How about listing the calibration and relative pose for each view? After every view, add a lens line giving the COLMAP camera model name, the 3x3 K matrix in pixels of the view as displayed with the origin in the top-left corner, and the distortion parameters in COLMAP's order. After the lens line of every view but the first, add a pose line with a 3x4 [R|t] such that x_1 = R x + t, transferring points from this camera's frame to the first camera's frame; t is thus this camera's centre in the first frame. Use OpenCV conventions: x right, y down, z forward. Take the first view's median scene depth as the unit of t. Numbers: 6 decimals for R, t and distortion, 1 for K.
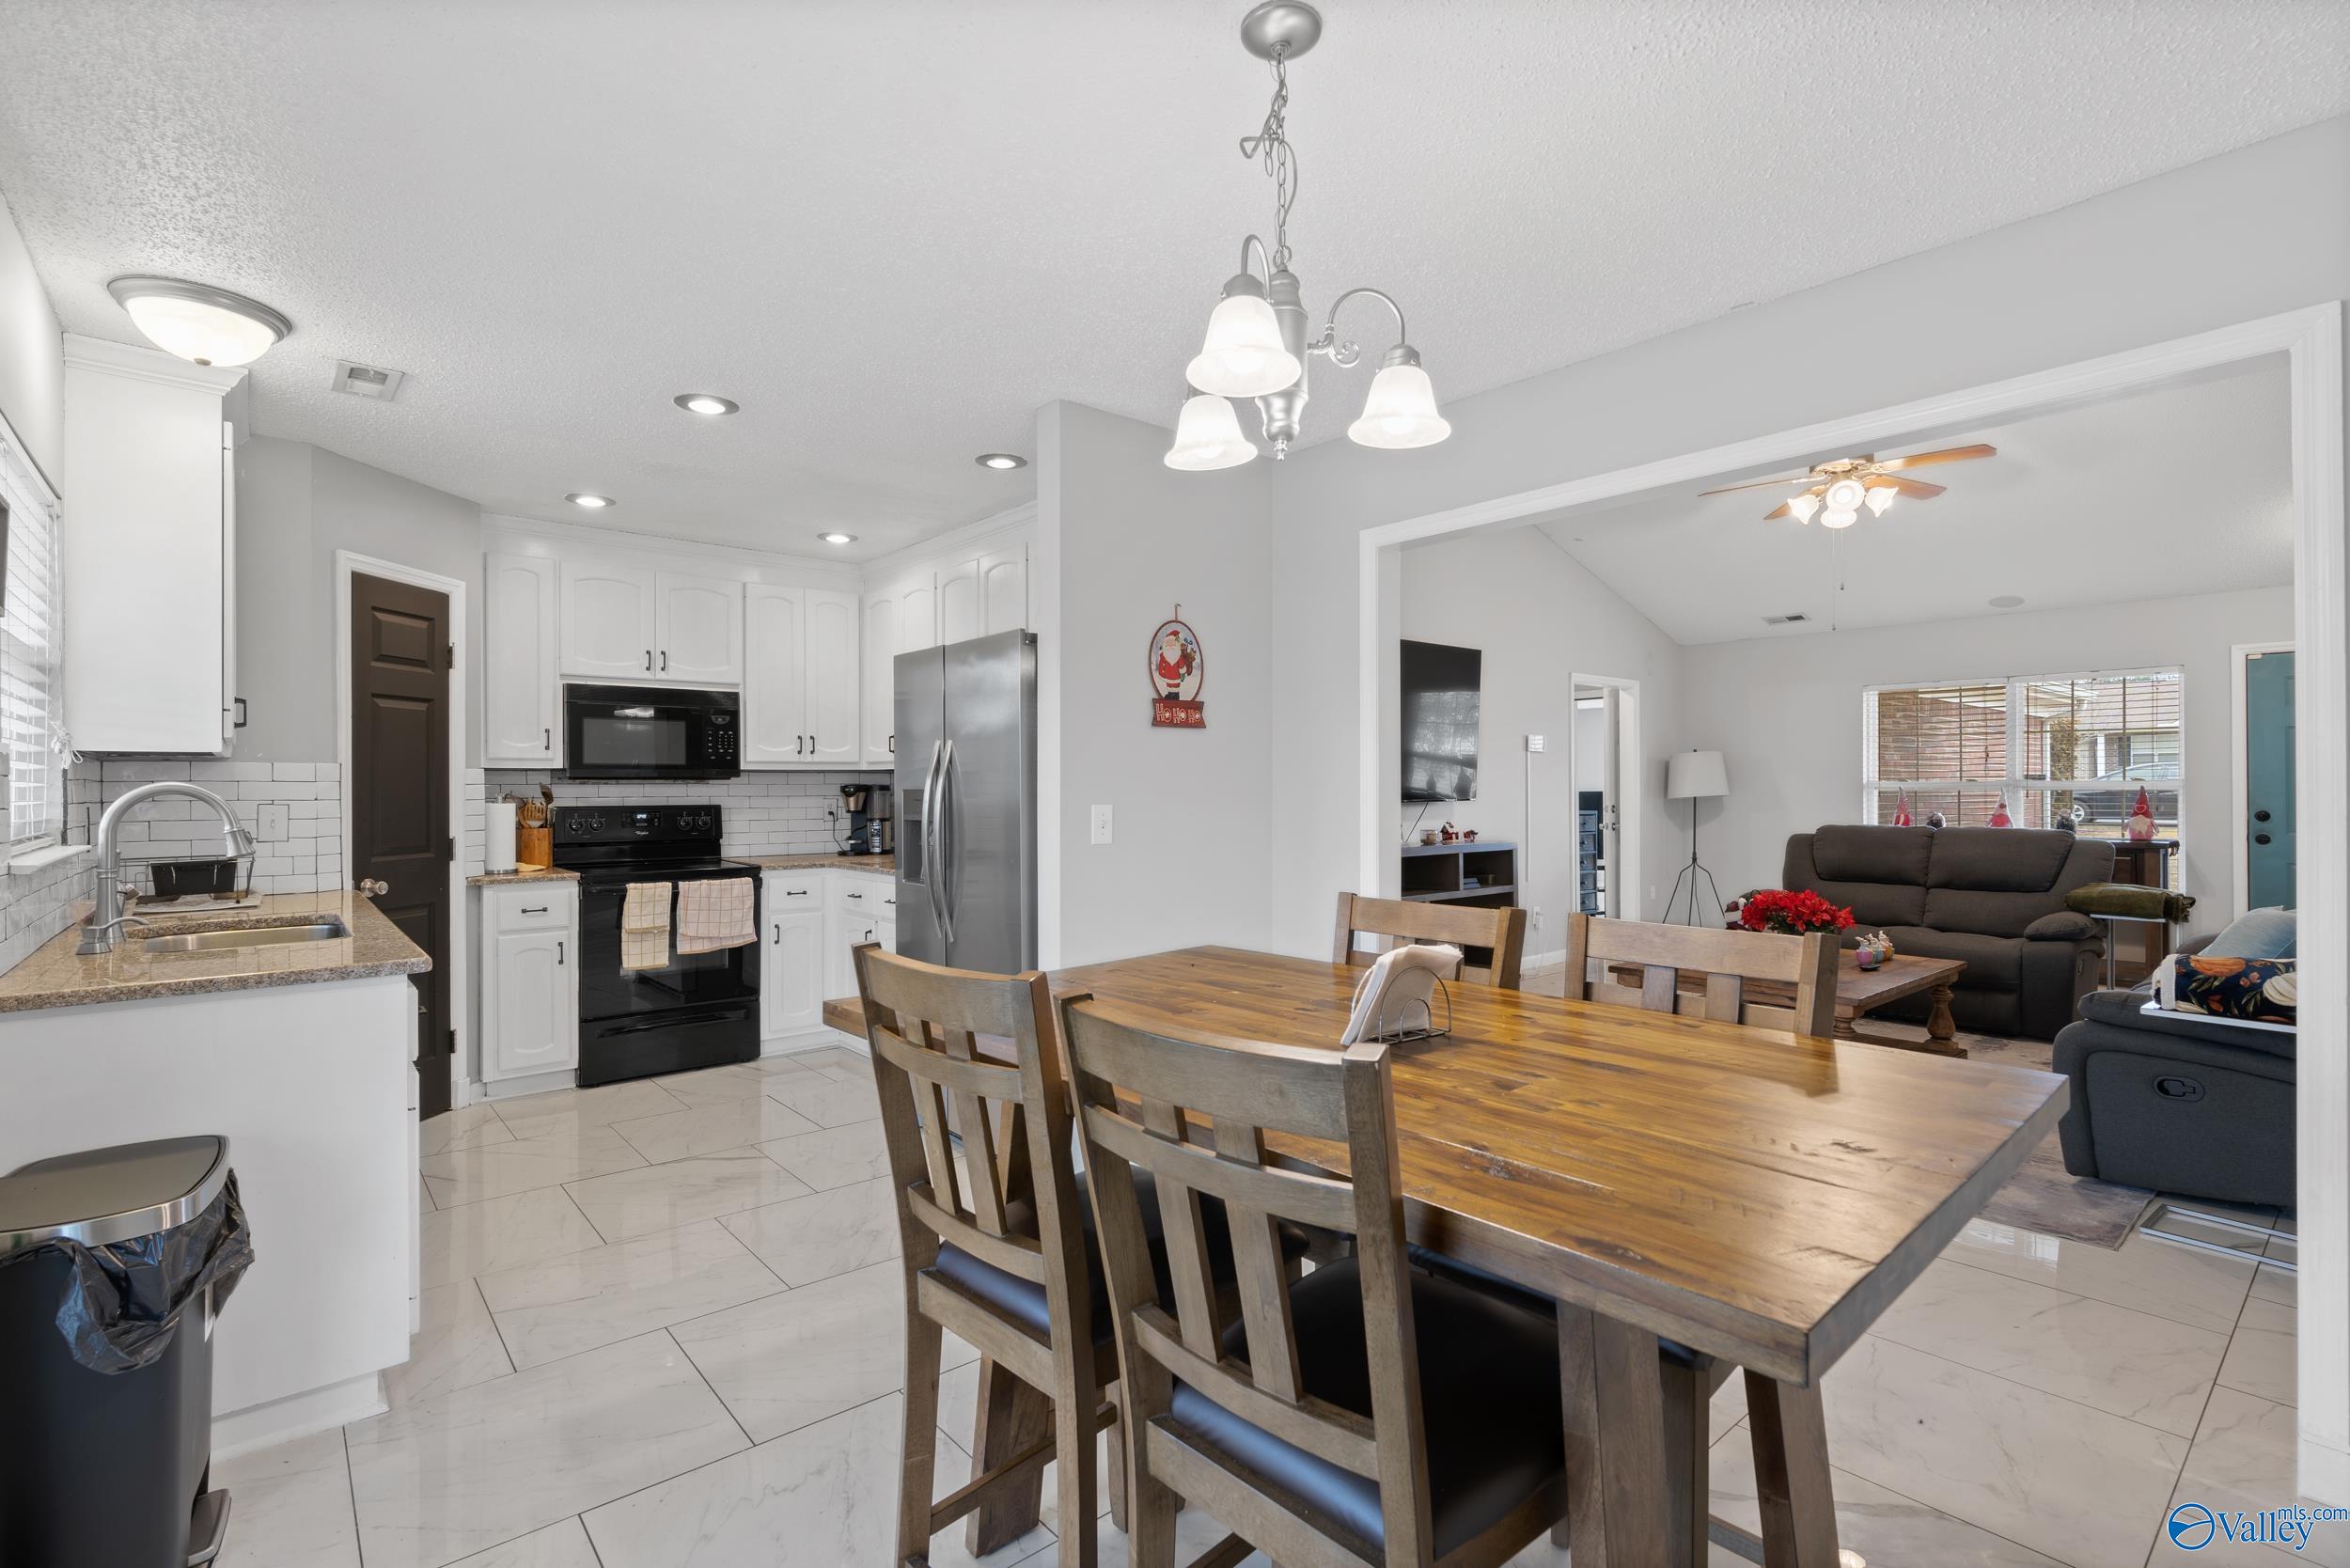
lens RADIAL K [[1076.0, 0, 1175.9], [0, 1076.0, 787.8], [0, 0, 1]] dist [-0.007469, 0.003444]
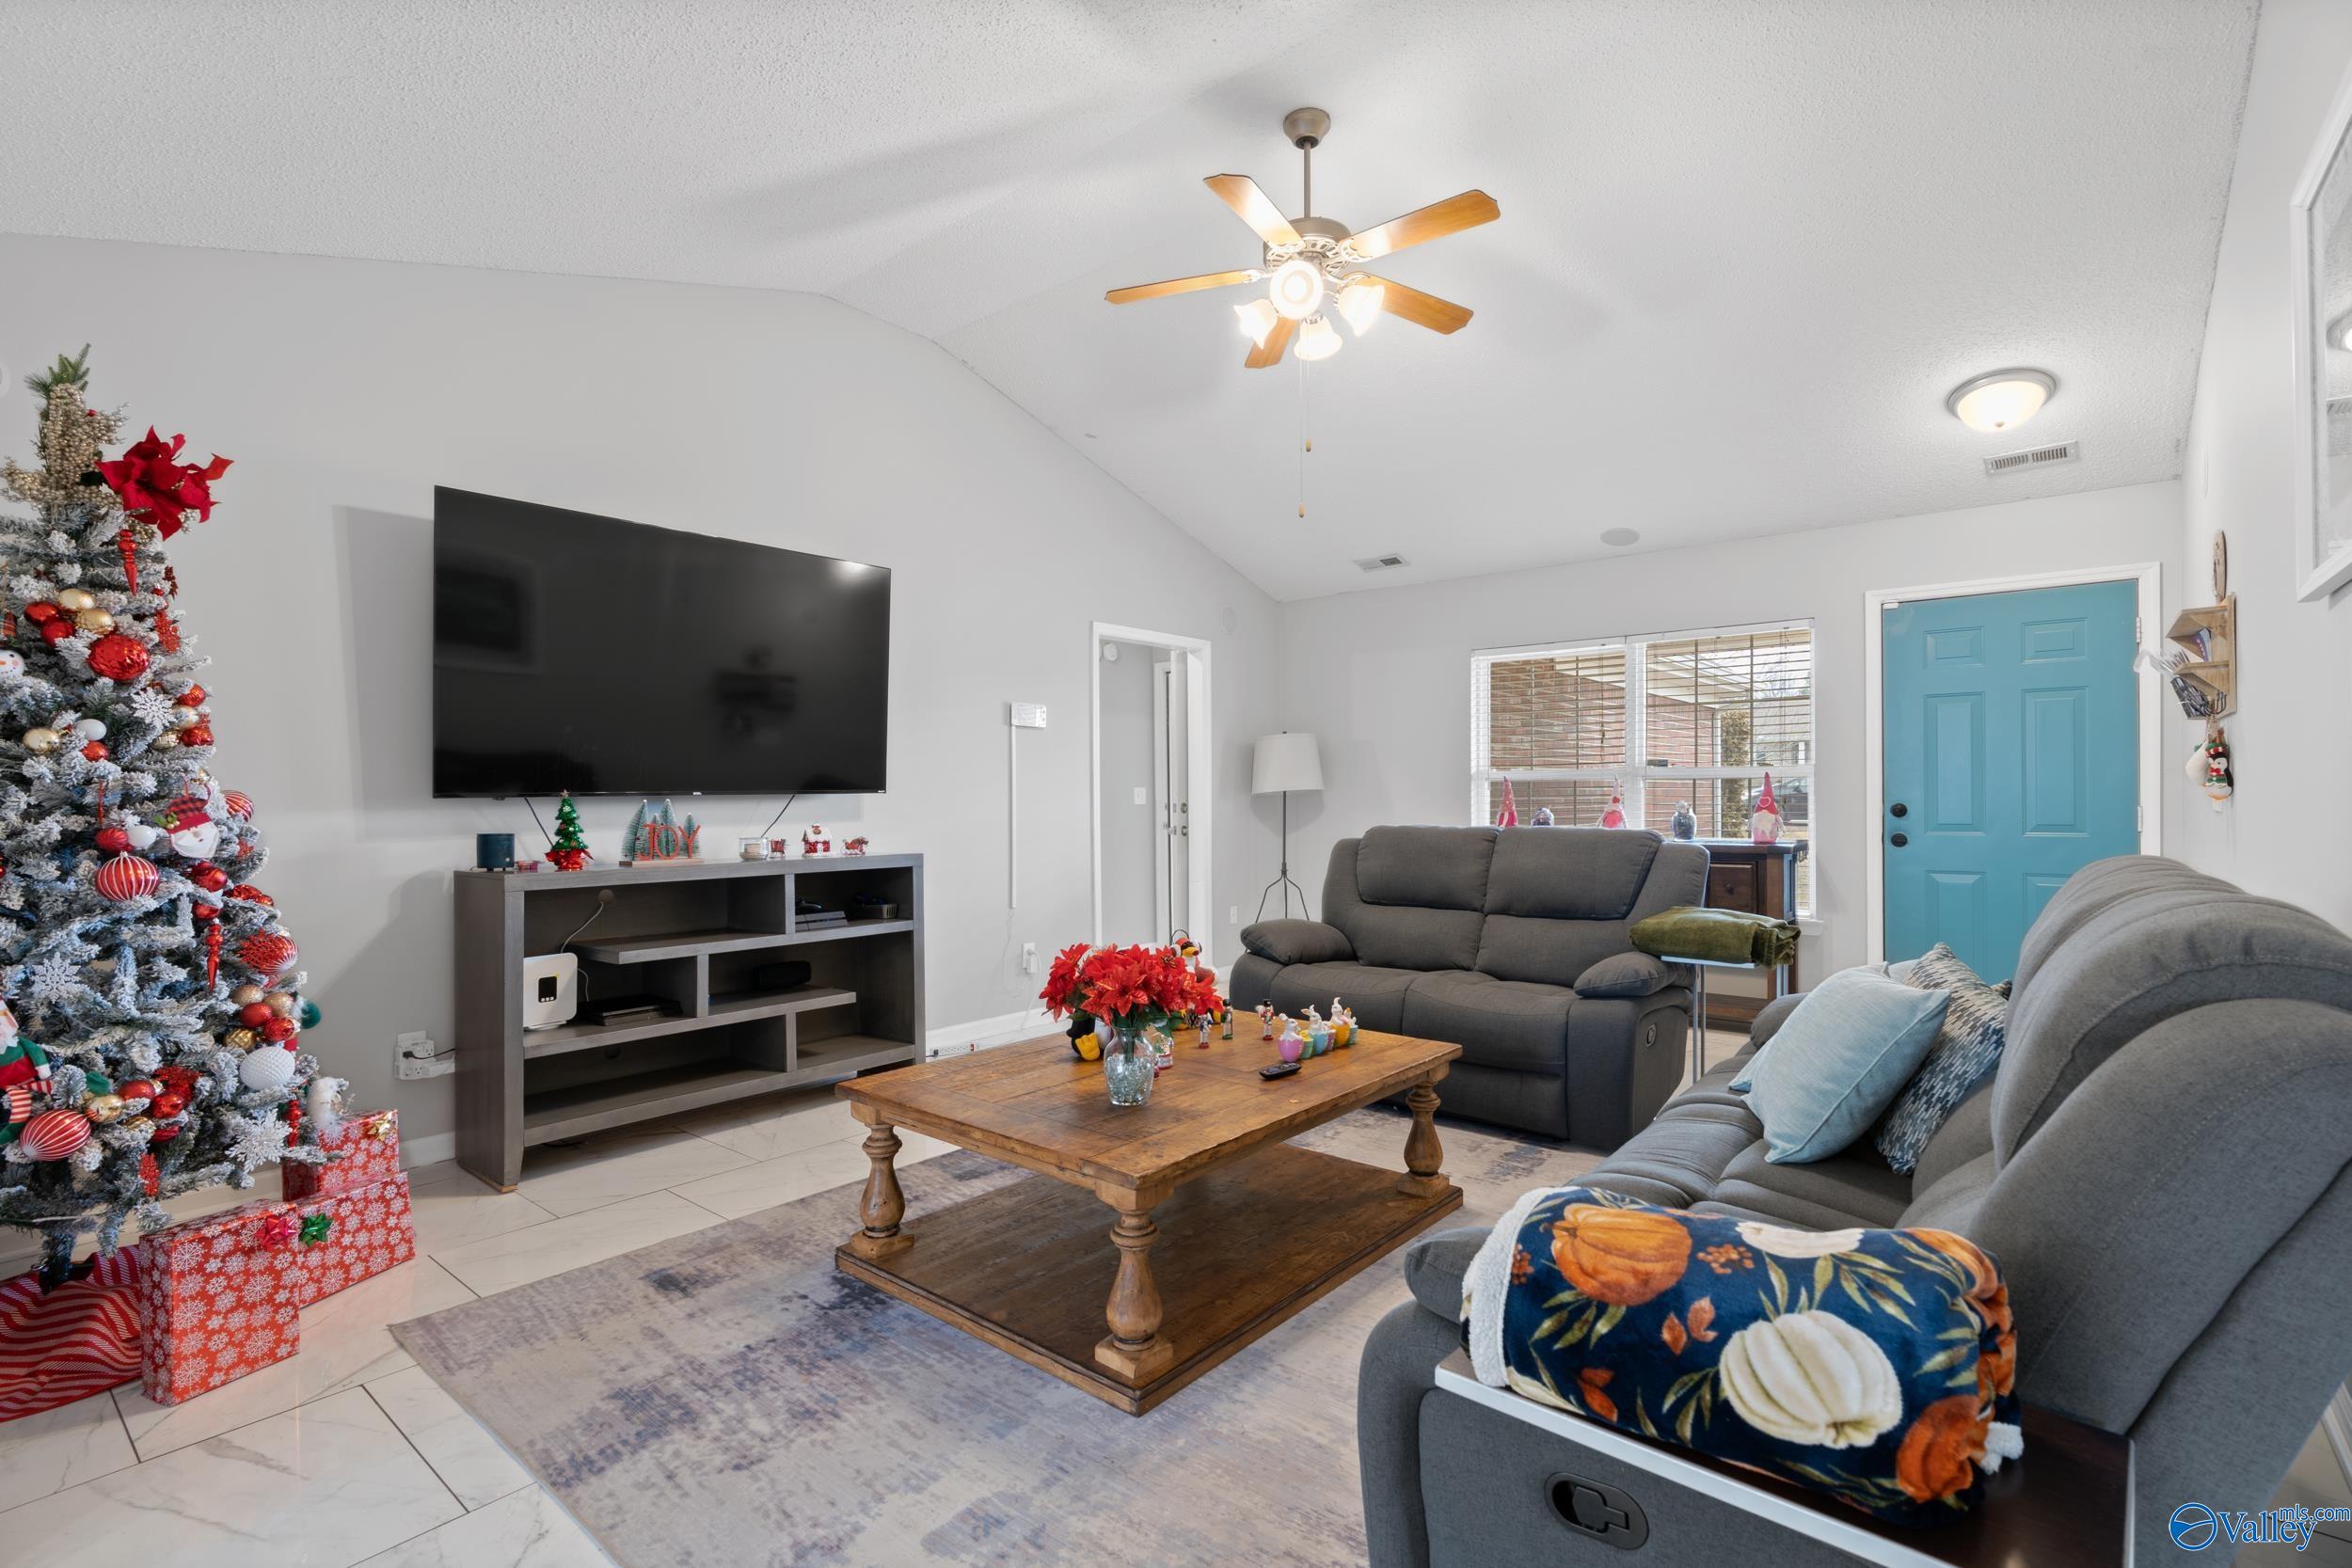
lens RADIAL K [[1076.8, 0, 1179.7], [0, 1076.8, 799.9], [0, 0, 1]] dist [-0.007469, 0.003444]
pose [[0.983821, -0.002429, 0.179140, 0.489160], [0.001574, 0.999987, 0.004914, 0.018983], [-0.179149, -0.004552, 0.983811, 0.442300]]
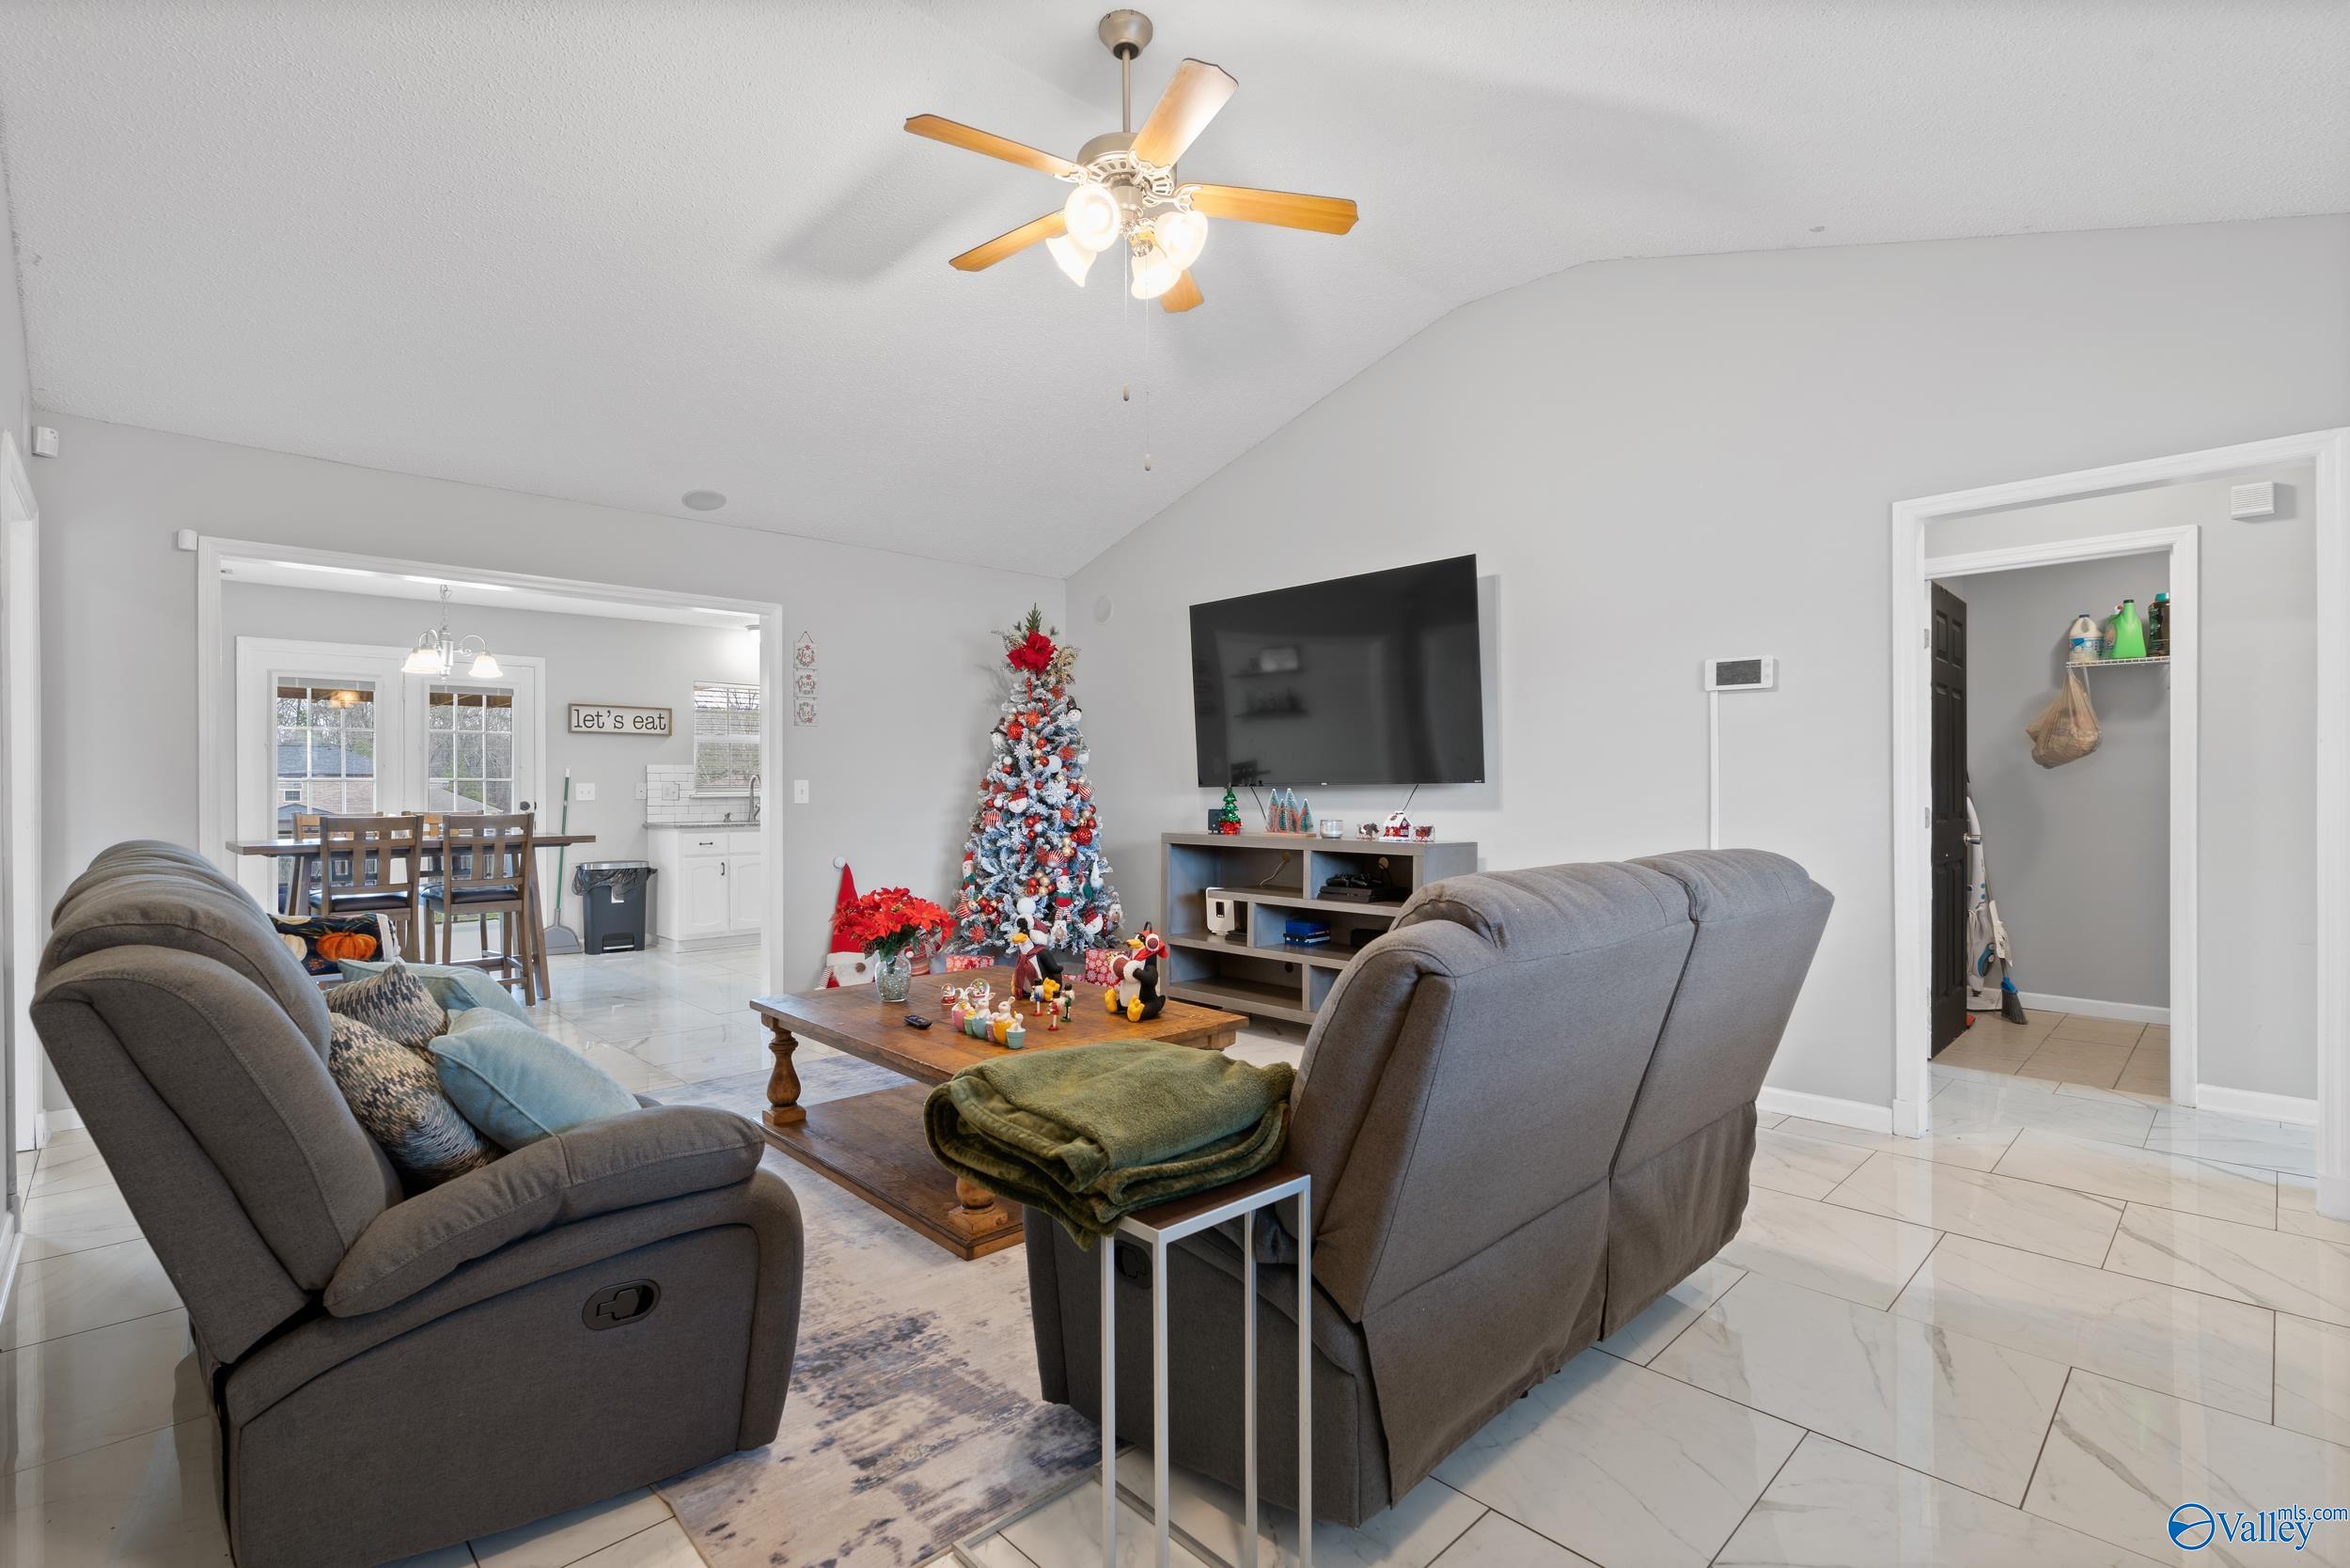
lens RADIAL K [[1076.0, 0, 1183.3], [0, 1076.0, 781.6], [0, 0, 1]] dist [-0.007469, 0.003444]
pose [[0.070322, 0.000851, -0.997524, 1.382776], [0.006304, 0.999979, 0.001297, 0.012093], [0.997504, -0.006380, 0.070315, 1.147159]]
